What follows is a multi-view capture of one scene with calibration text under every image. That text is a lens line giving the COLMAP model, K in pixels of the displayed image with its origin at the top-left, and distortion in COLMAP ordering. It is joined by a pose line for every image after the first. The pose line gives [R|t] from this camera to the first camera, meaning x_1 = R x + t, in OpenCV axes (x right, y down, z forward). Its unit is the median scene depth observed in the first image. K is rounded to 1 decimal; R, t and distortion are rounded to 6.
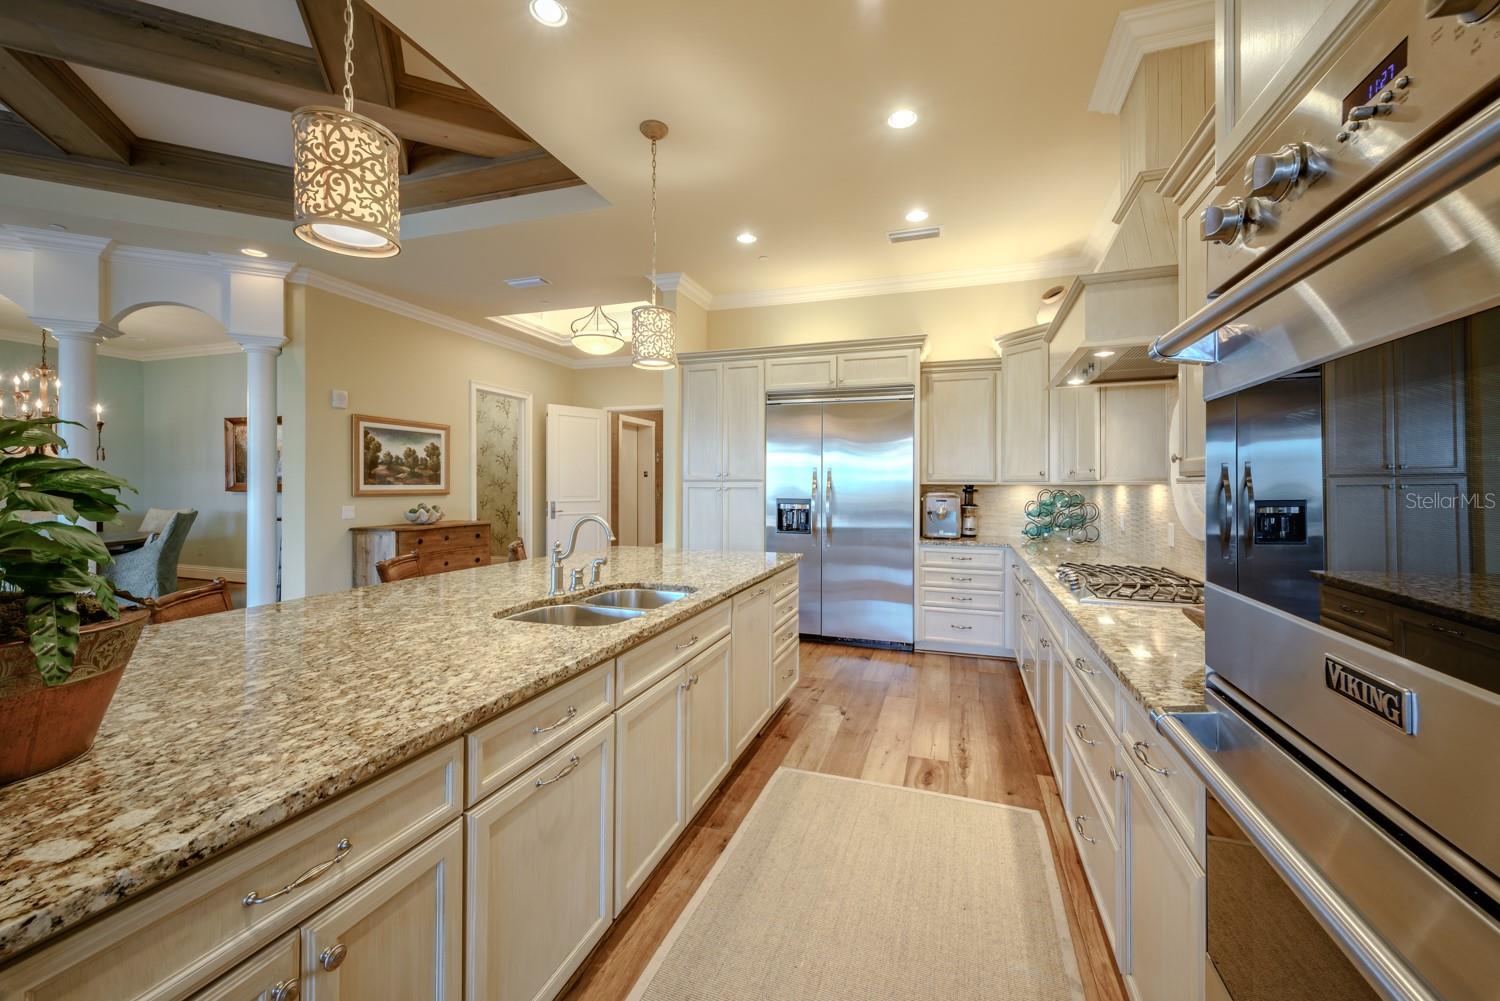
lens RADIAL K [[588.1, 0, 763.4], [0, 588.1, 483.0], [0, 0, 1]] dist [0.010122, -0.000547]
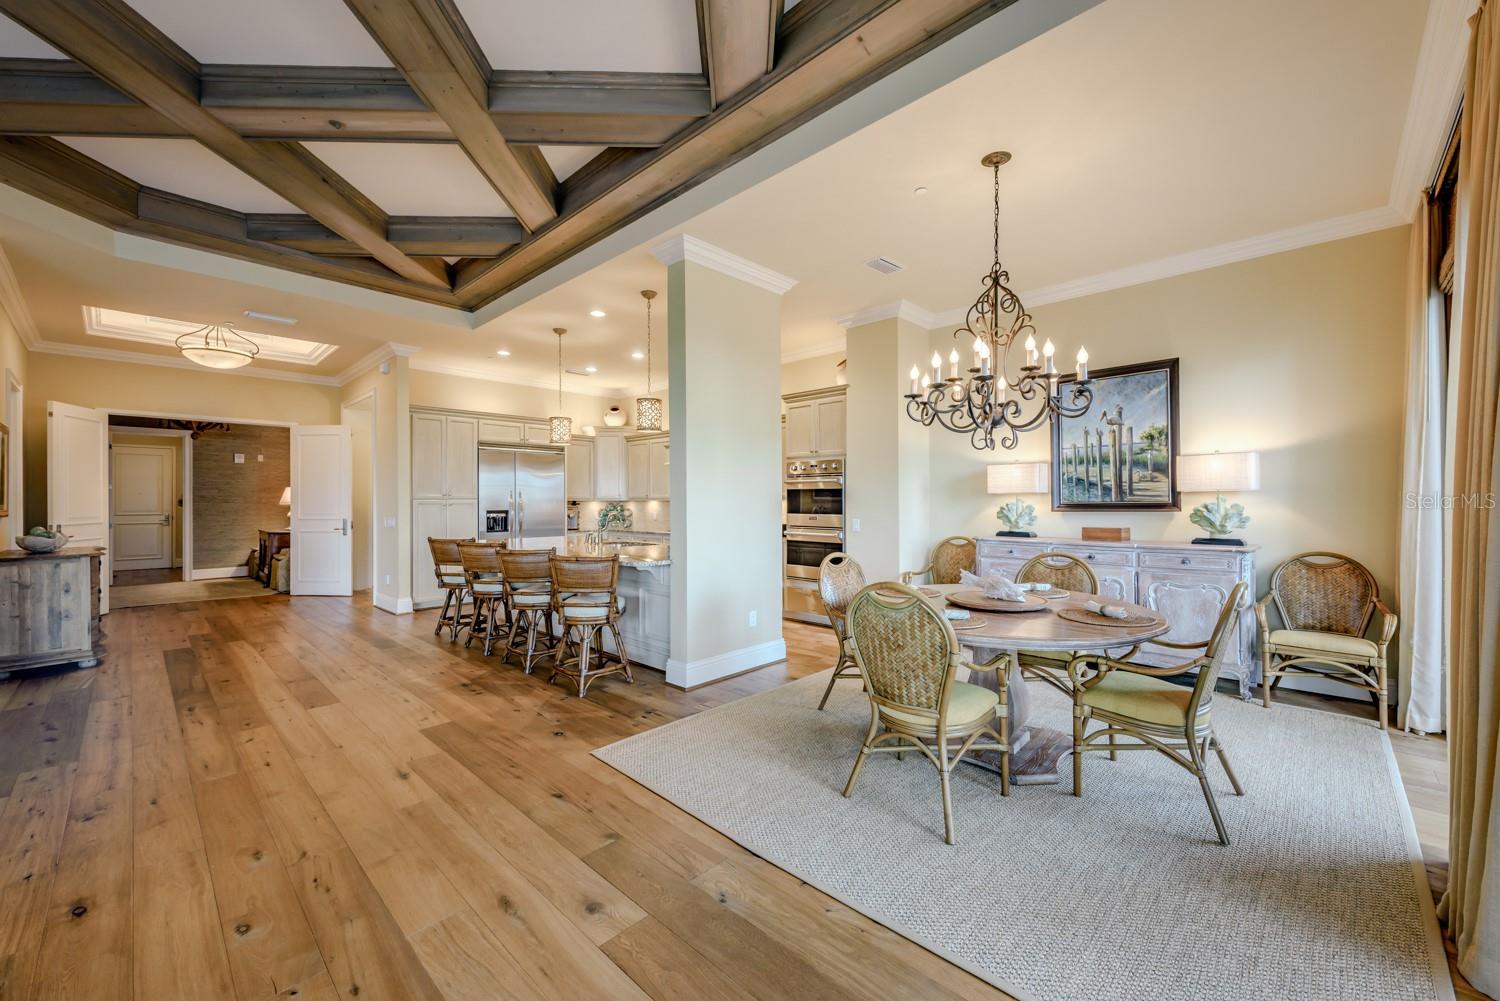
lens RADIAL K [[588.1, 0, 749.6], [0, 588.1, 501.1], [0, 0, 1]] dist [0.010122, -0.000547]
pose [[0.434855, -0.003970, 0.900492, -0.930823], [0.001608, 0.999992, 0.003632, -0.002774], [-0.900499, -0.000132, 0.434858, -0.260439]]
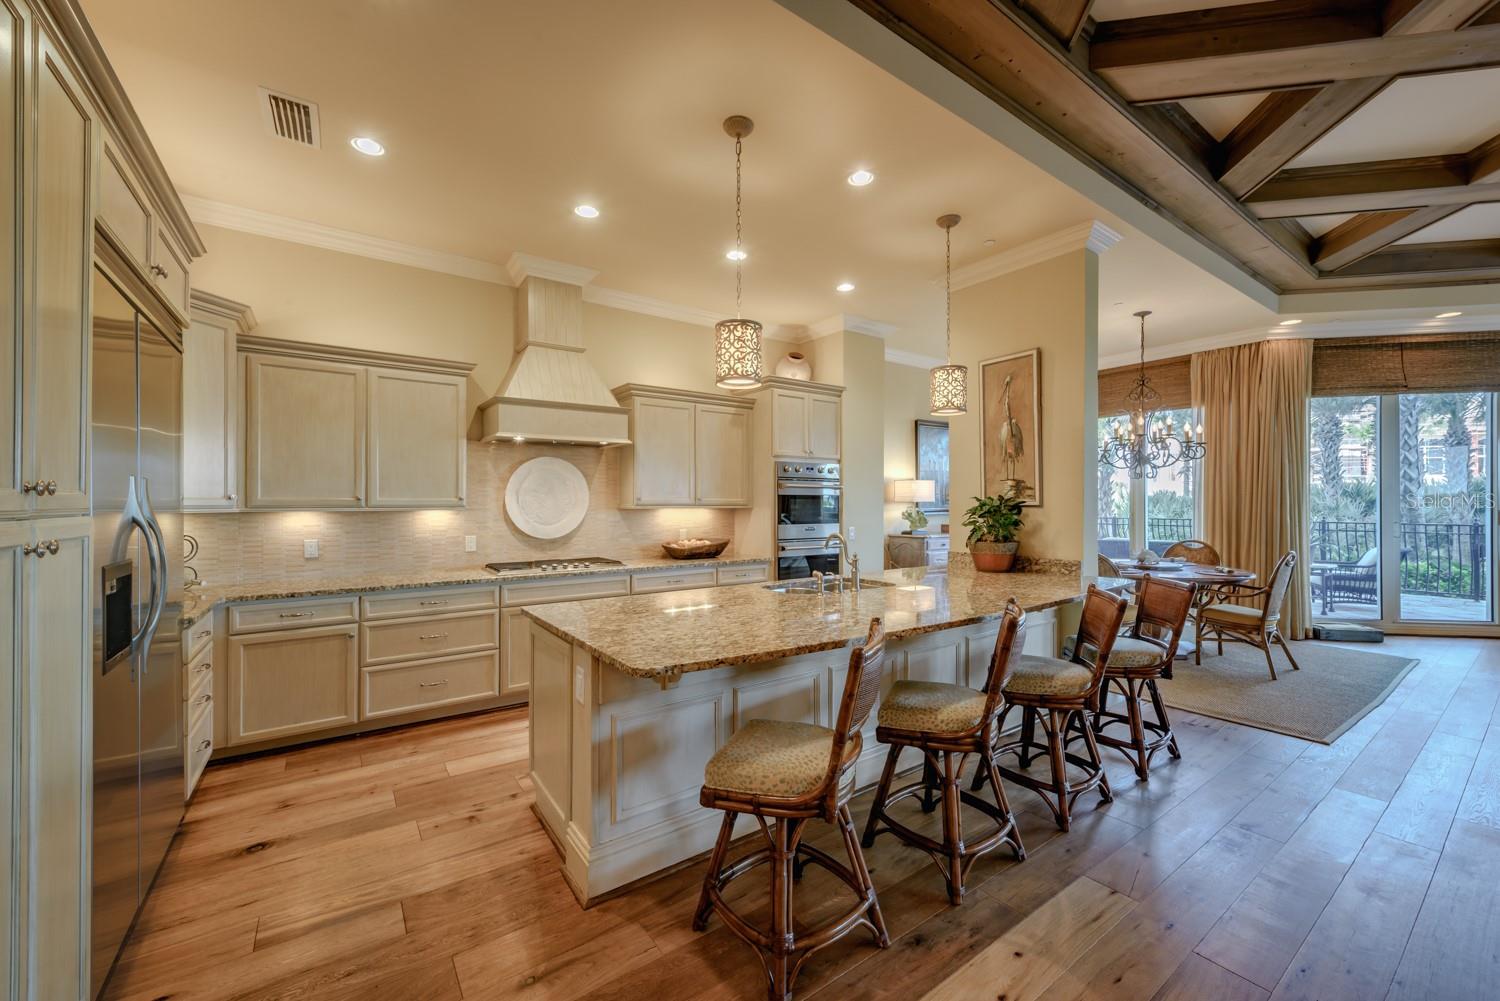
lens RADIAL K [[588.1, 0, 758.5], [0, 588.1, 500.7], [0, 0, 1]] dist [0.010122, -0.000547]
pose [[-0.809798, 0.000218, 0.586709, -0.393508], [-0.002568, 0.999989, -0.003916, -0.008197], [-0.586703, -0.004678, -0.809789, 0.915552]]
